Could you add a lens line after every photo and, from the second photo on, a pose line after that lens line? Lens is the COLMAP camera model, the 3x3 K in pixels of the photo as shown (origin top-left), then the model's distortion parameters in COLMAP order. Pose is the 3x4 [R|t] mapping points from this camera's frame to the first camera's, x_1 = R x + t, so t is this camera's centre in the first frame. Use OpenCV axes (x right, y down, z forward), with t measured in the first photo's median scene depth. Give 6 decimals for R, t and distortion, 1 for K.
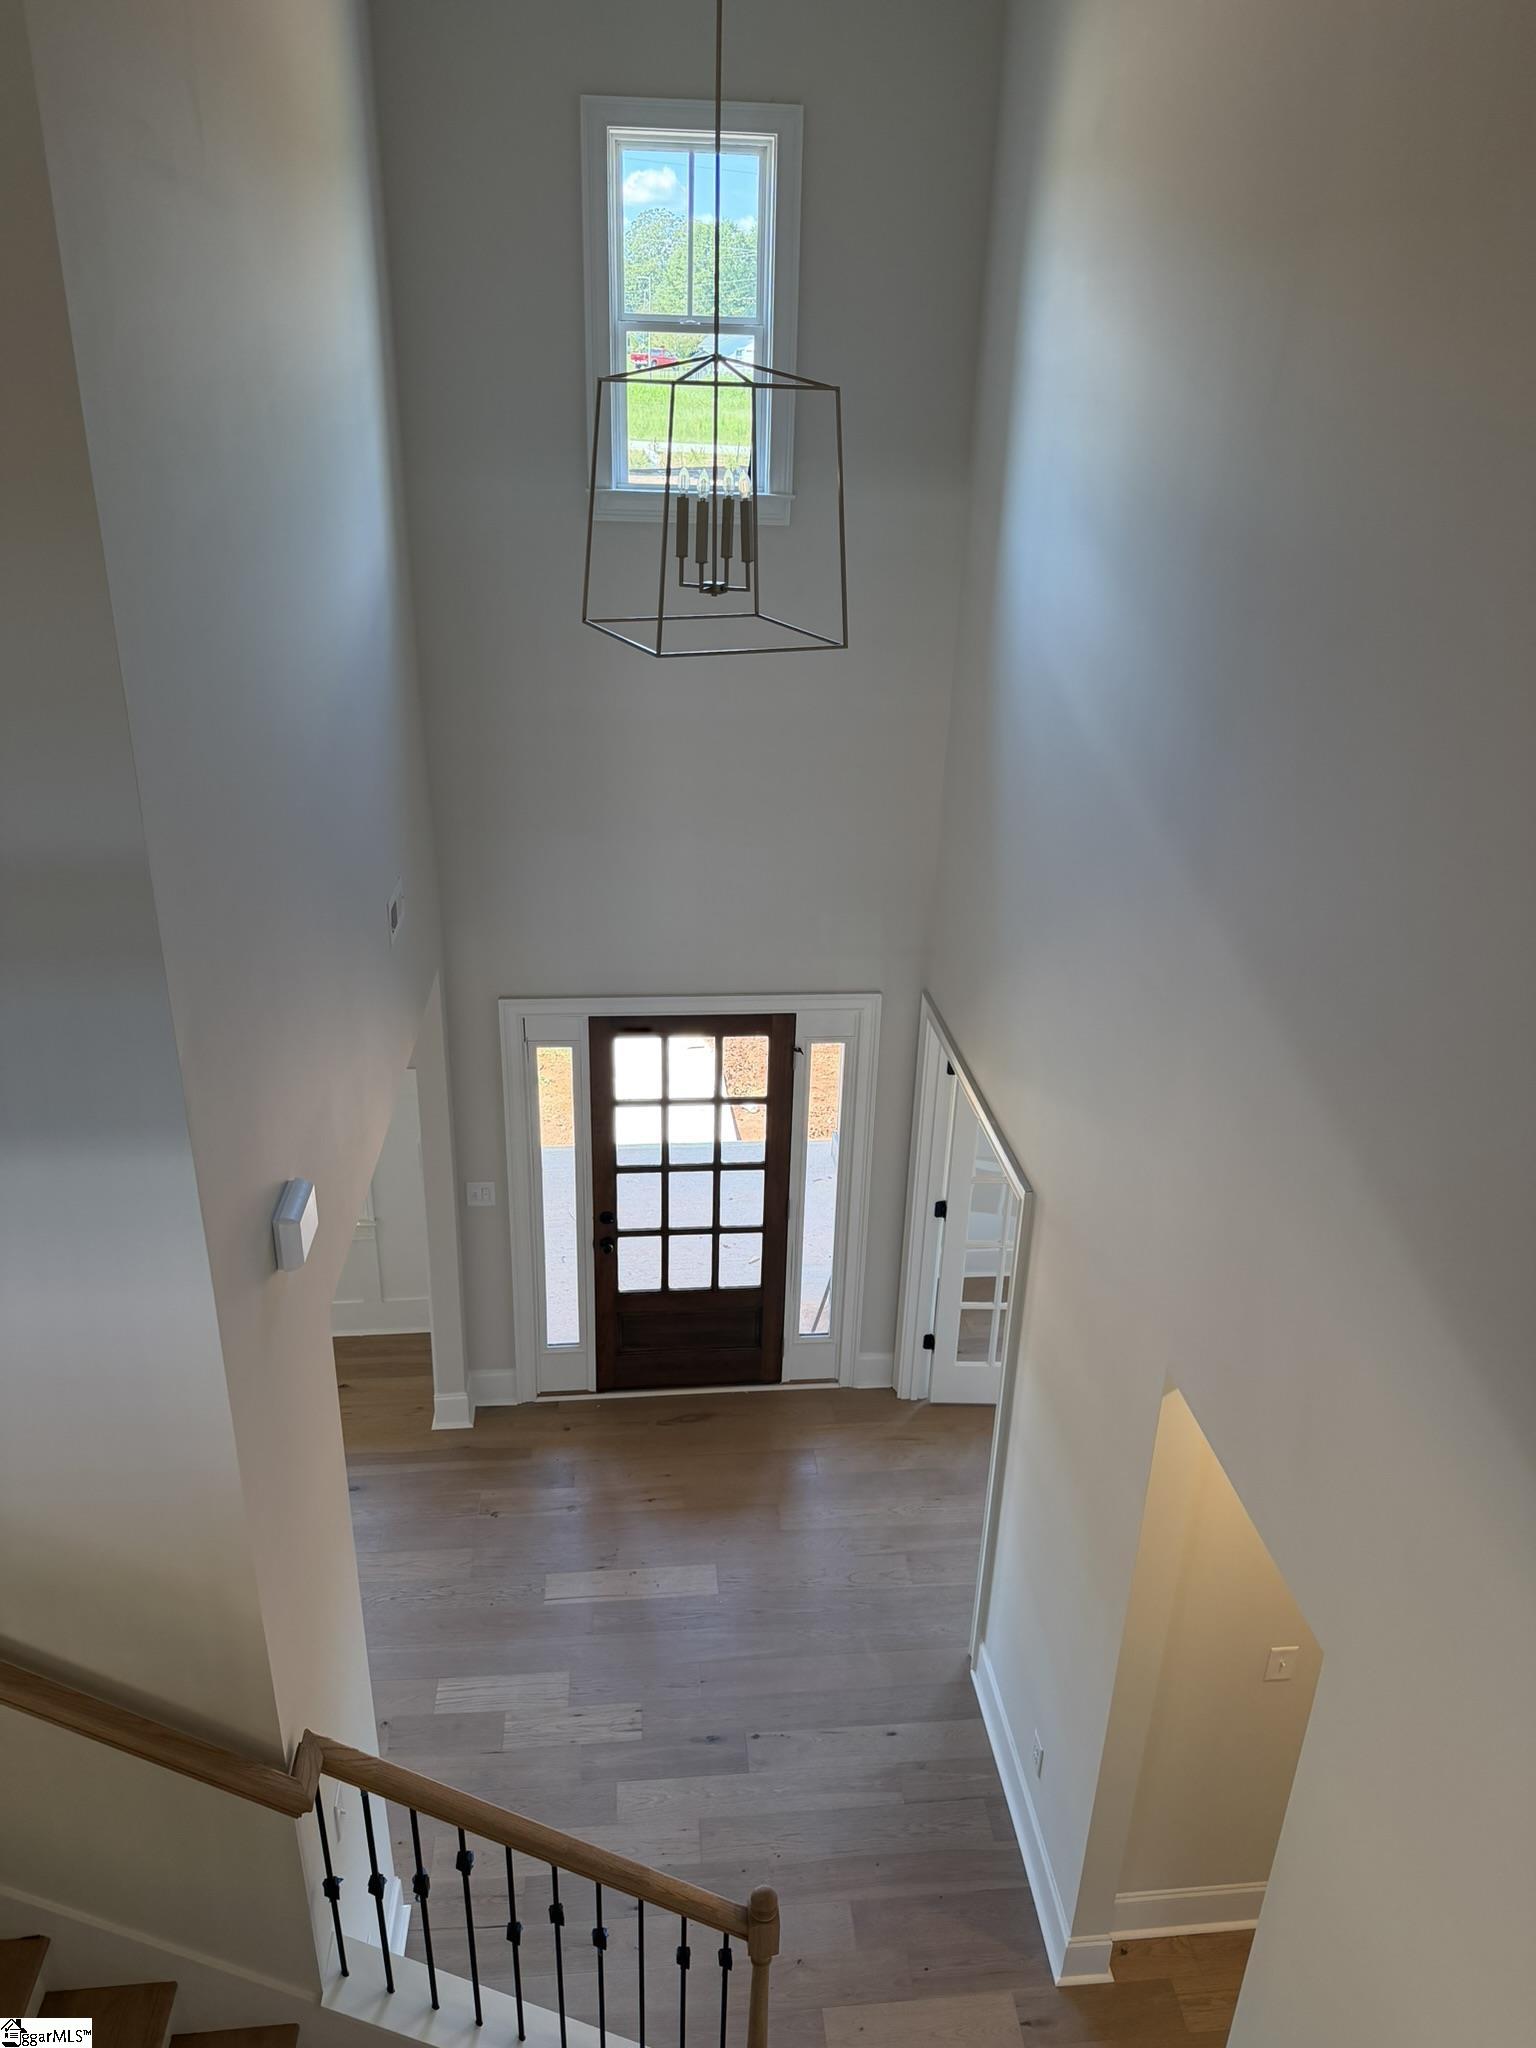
lens RADIAL K [[1443.1, 0, 757.9], [0, 1443.1, 1023.1], [0, 0, 1]] dist [-0.004652, 0.001351]
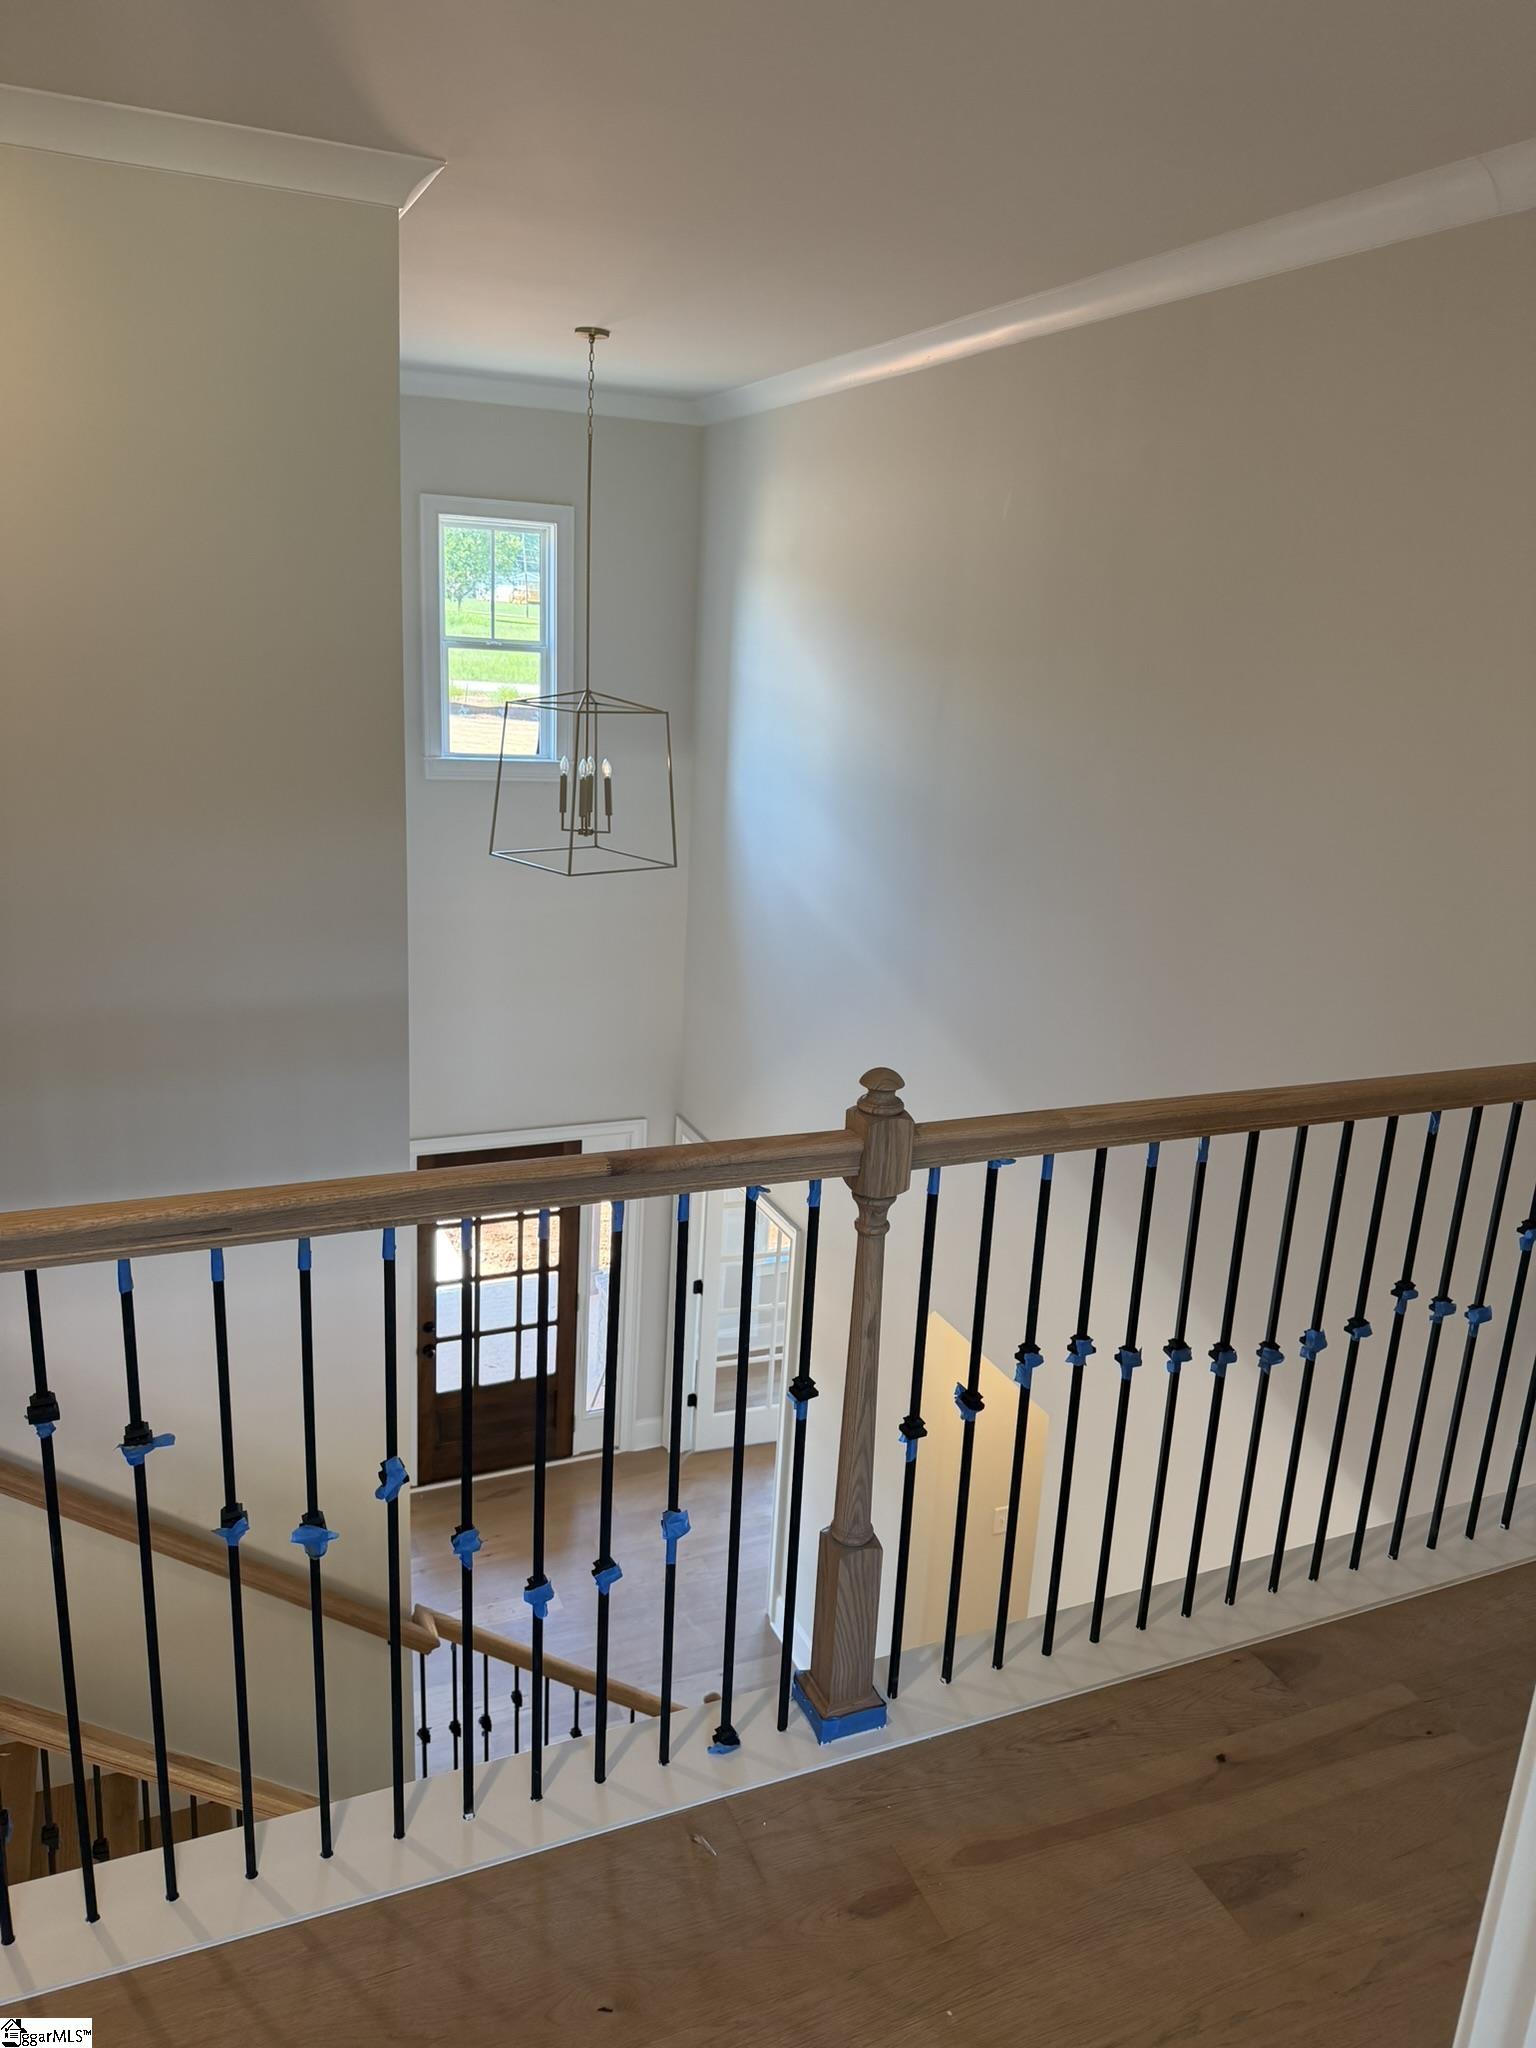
lens RADIAL K [[1443.1, 0, 769.0], [0, 1443.1, 1021.9], [0, 0, 1]] dist [-0.004652, 0.001351]
pose [[0.952276, -0.051469, 0.300867, -0.184484], [0.095115, 0.986640, -0.132266, 0.068763], [-0.290040, 0.154570, 0.944449, -0.270879]]
